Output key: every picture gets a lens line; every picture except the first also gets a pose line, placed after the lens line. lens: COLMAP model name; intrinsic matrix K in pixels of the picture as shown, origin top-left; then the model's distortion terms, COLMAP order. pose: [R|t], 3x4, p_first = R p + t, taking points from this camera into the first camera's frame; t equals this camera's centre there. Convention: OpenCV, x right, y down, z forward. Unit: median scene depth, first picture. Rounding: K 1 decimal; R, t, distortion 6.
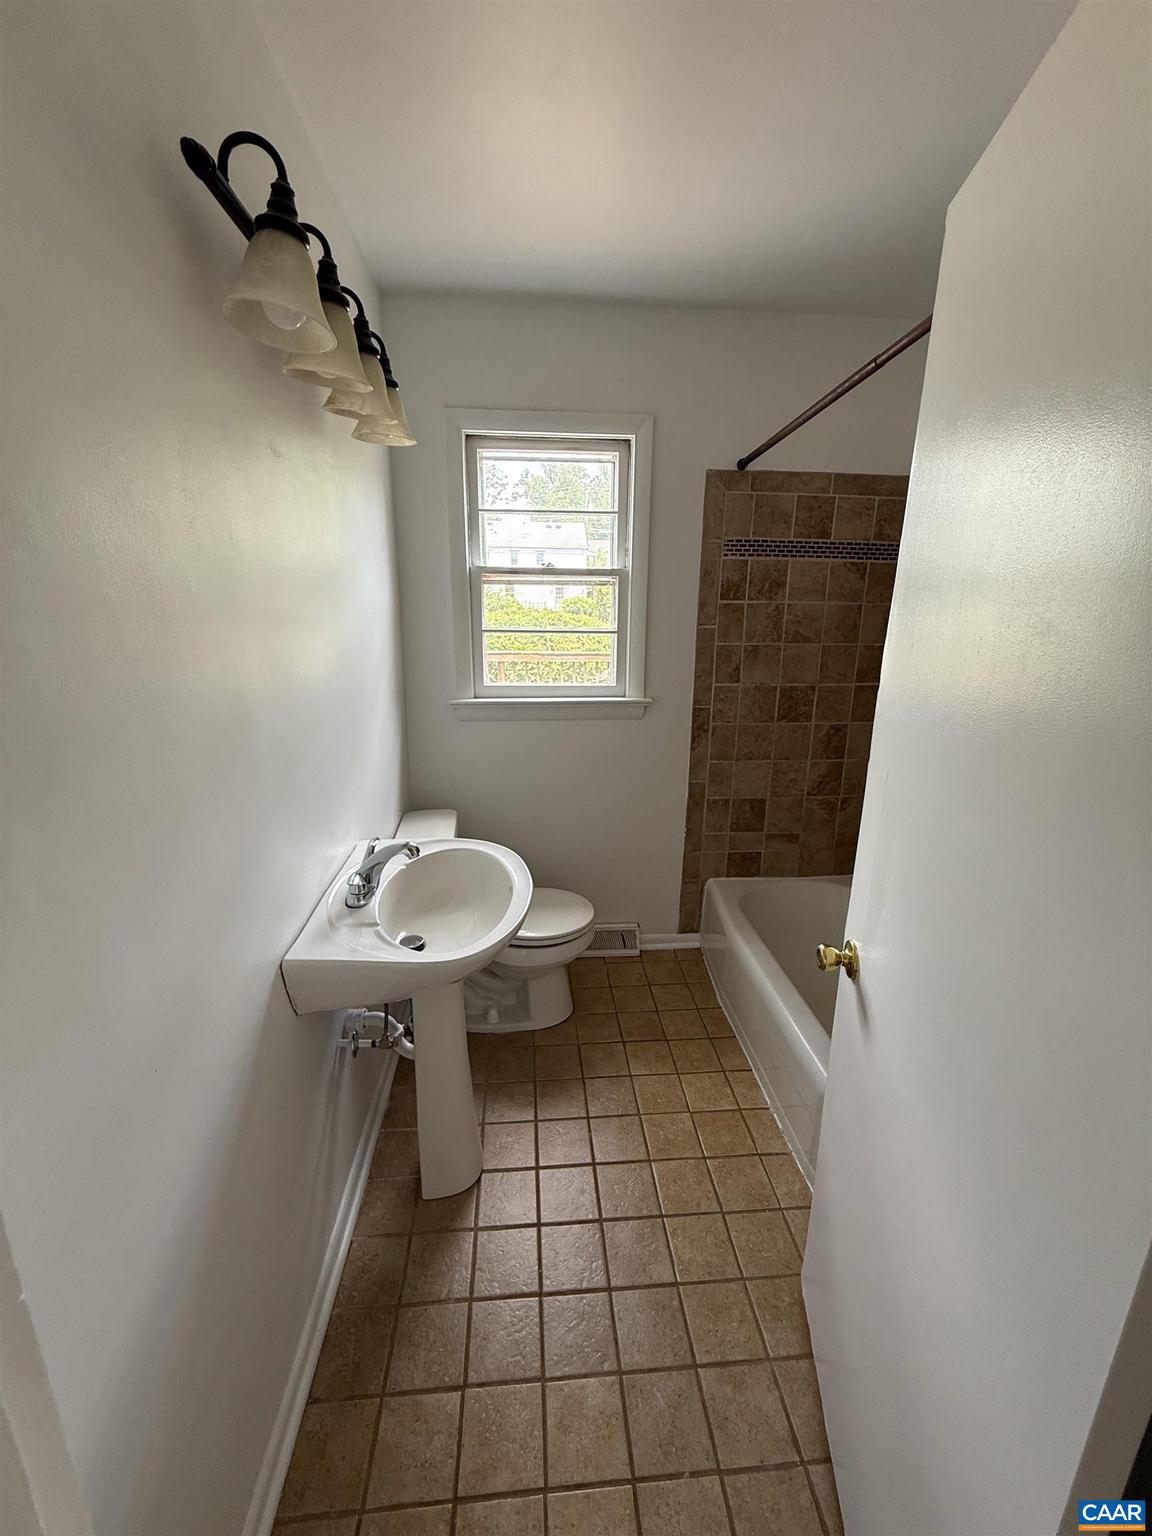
lens RADIAL K [[614.9, 0, 577.9], [0, 614.9, 763.4], [0, 0, 1]] dist [-0.000757, 0.000286]
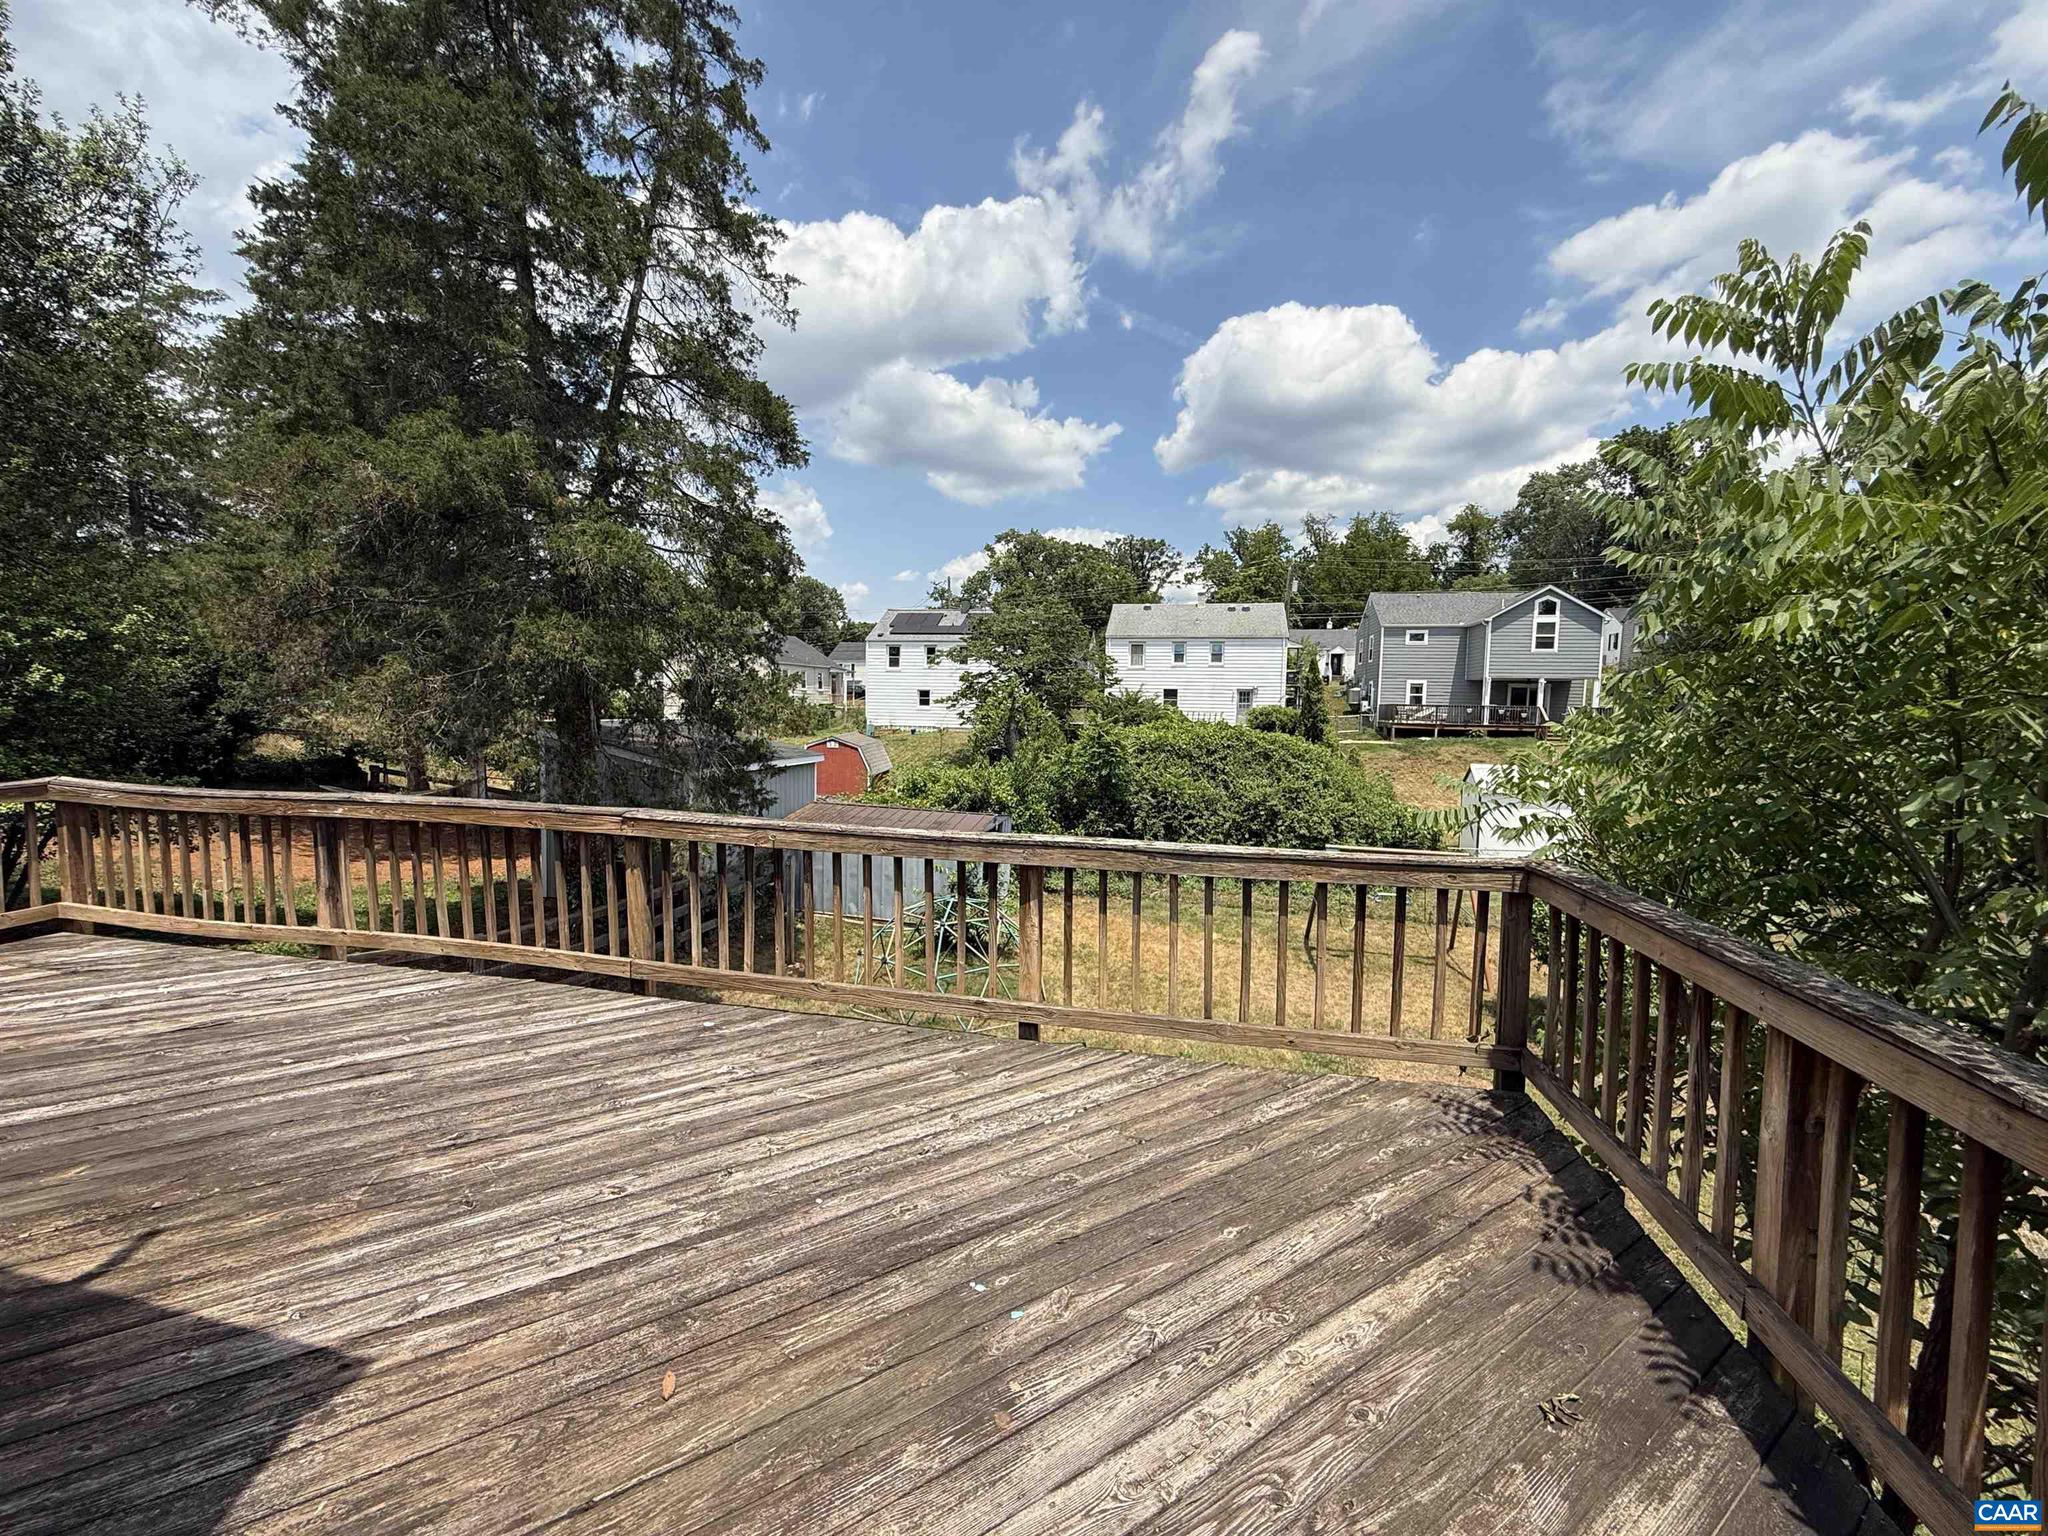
lens RADIAL K [[820.2, 0, 1024.0], [0, 820.2, 768.0], [0, 0, 1]] dist [-0.002051, -0.000044]
pose [[0.957163, 0.025954, -0.288384, 0.009429], [-0.080160, 0.980799, -0.177784, -0.397002], [0.278233, 0.193285, 0.940865, 1.624327]]
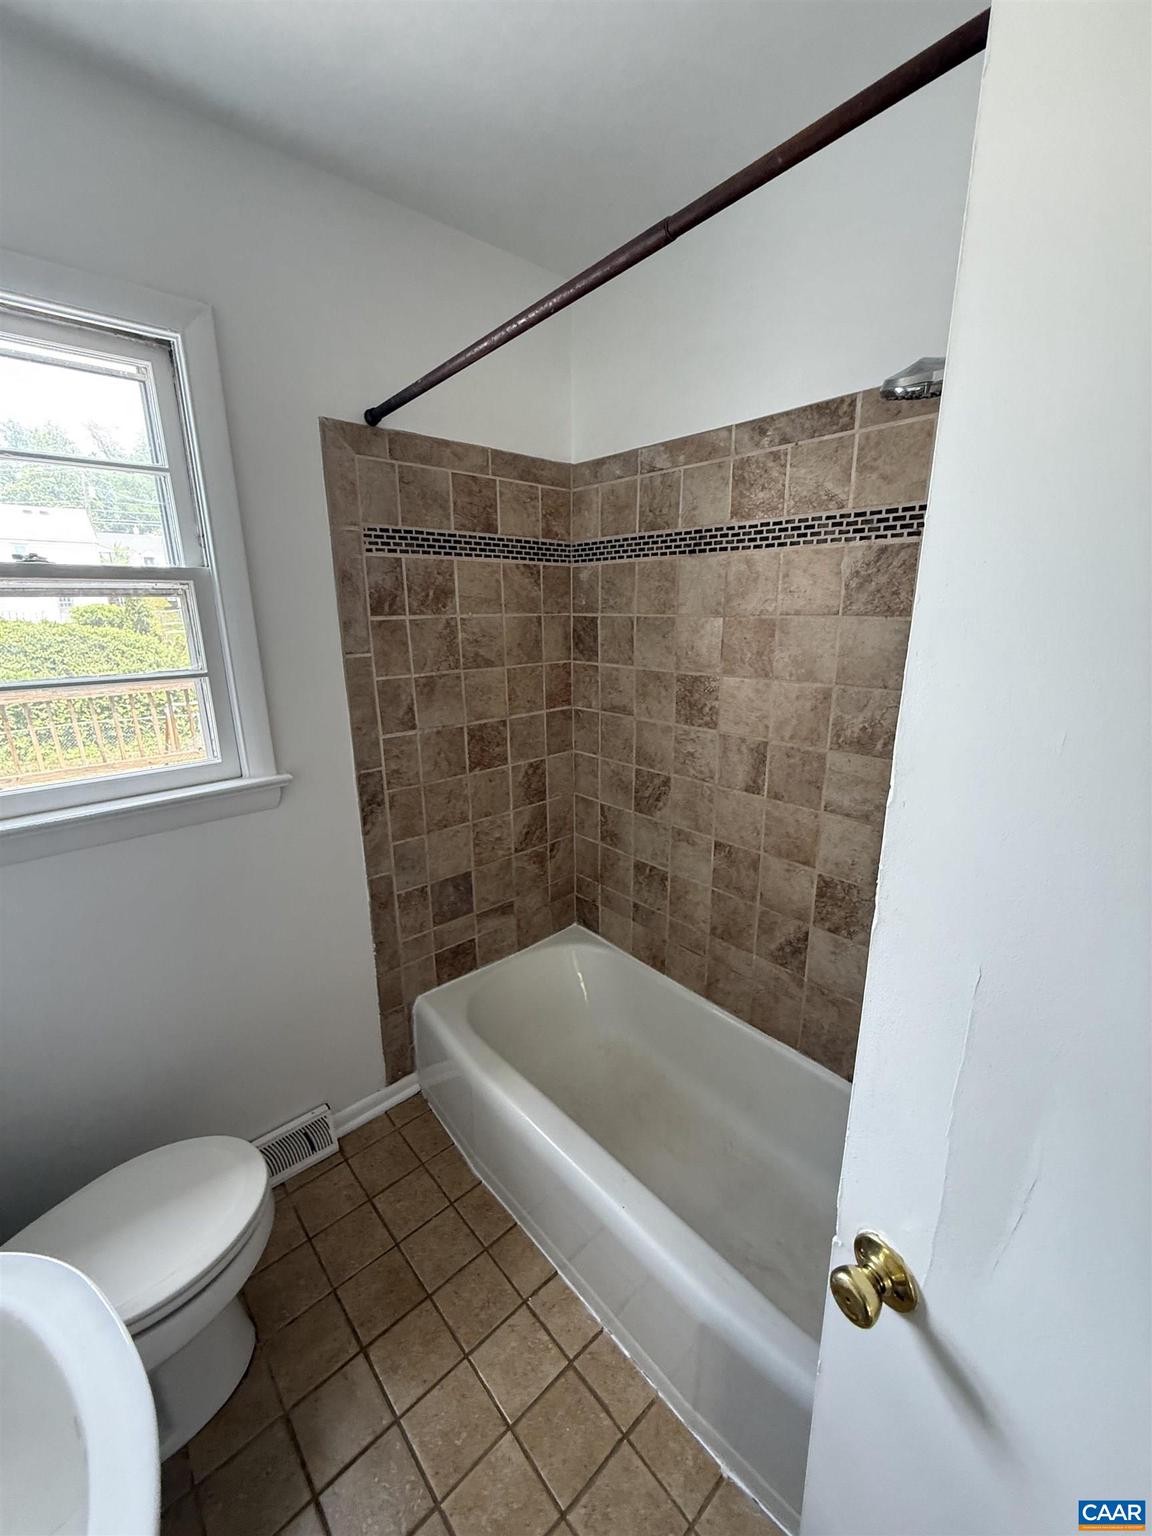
lens RADIAL K [[614.9, 0, 577.9], [0, 614.9, 763.4], [0, 0, 1]] dist [-0.000757, 0.000286]
pose [[0.795674, -0.169286, 0.581588, -0.011027], [0.171437, 0.983831, 0.051825, -0.096437], [-0.580958, 0.058470, 0.811831, 0.308373]]
